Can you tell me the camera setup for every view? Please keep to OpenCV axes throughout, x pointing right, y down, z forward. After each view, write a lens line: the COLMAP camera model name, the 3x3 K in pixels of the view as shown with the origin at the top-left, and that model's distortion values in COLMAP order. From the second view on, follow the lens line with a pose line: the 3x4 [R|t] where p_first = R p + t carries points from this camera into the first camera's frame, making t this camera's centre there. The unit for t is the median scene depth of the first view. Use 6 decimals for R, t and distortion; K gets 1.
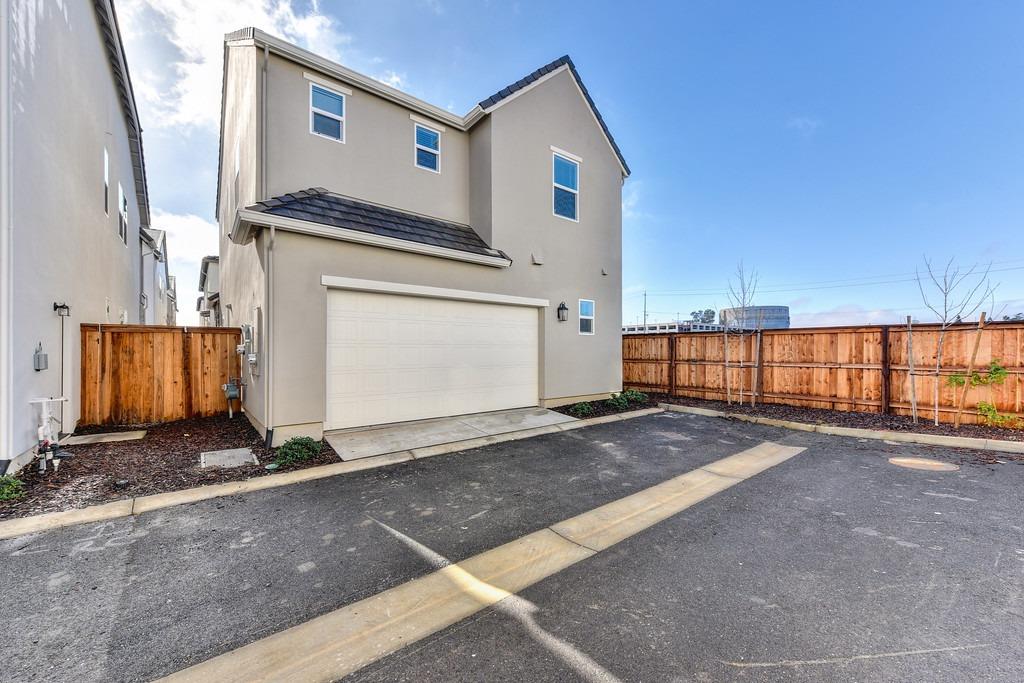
lens RADIAL K [[403.3, 0, 512.3], [0, 403.3, 351.5], [0, 0, 1]] dist [0.007031, -0.000083]
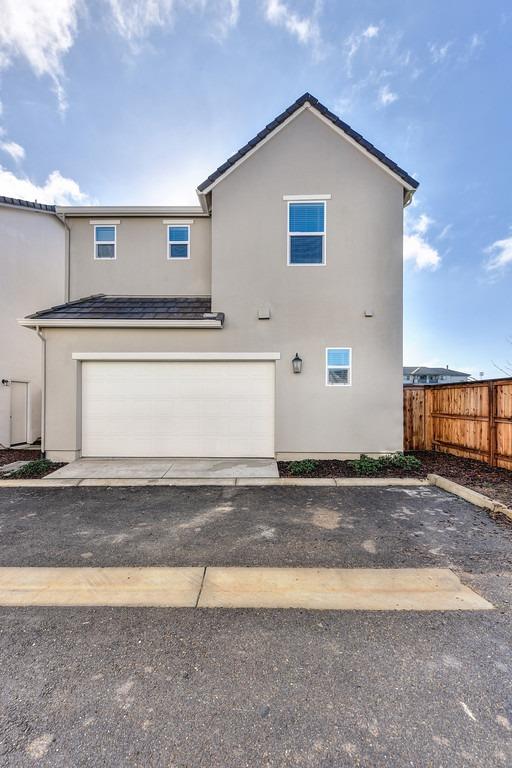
lens RADIAL K [[307.9, 0, 244.4], [0, 307.9, 401.4], [0, 0, 1]] dist [0.007673, -0.000156]
pose [[0.764927, 0.000508, -0.644116, 0.571582], [-0.003741, 0.999986, -0.003654, -0.004463], [0.644106, 0.005204, 0.764919, 0.406446]]
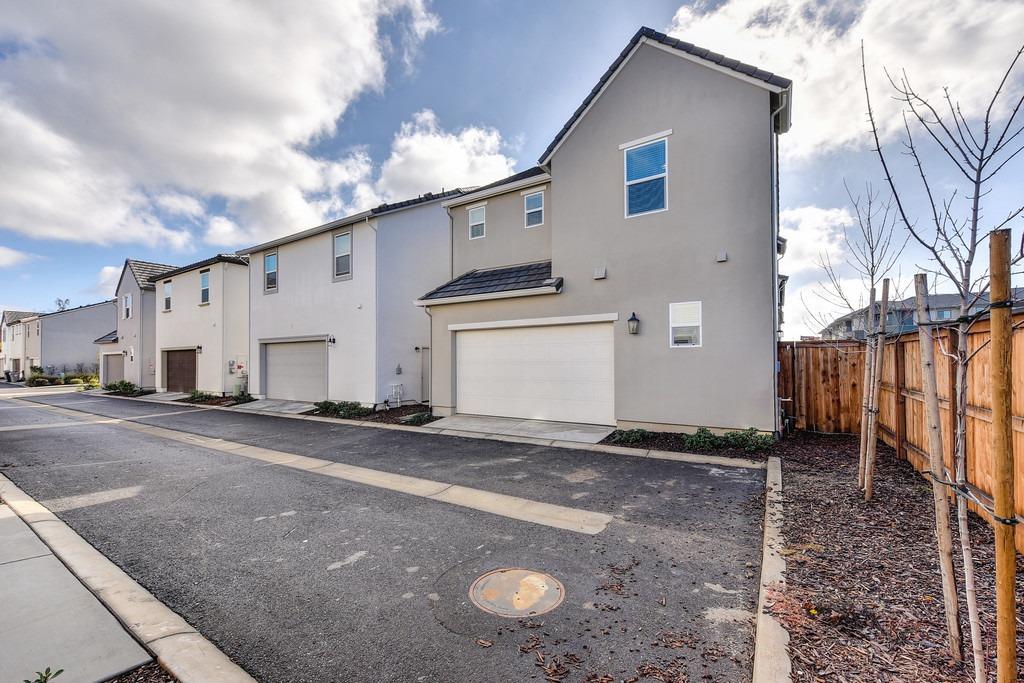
lens RADIAL K [[403.3, 0, 512.3], [0, 403.3, 351.5], [0, 0, 1]] dist [0.007031, -0.000083]
pose [[0.317166, -0.023685, -0.948074, 0.992233], [0.006010, 0.999718, -0.022965, -0.021013], [0.948351, 0.001586, 0.317219, 0.533151]]
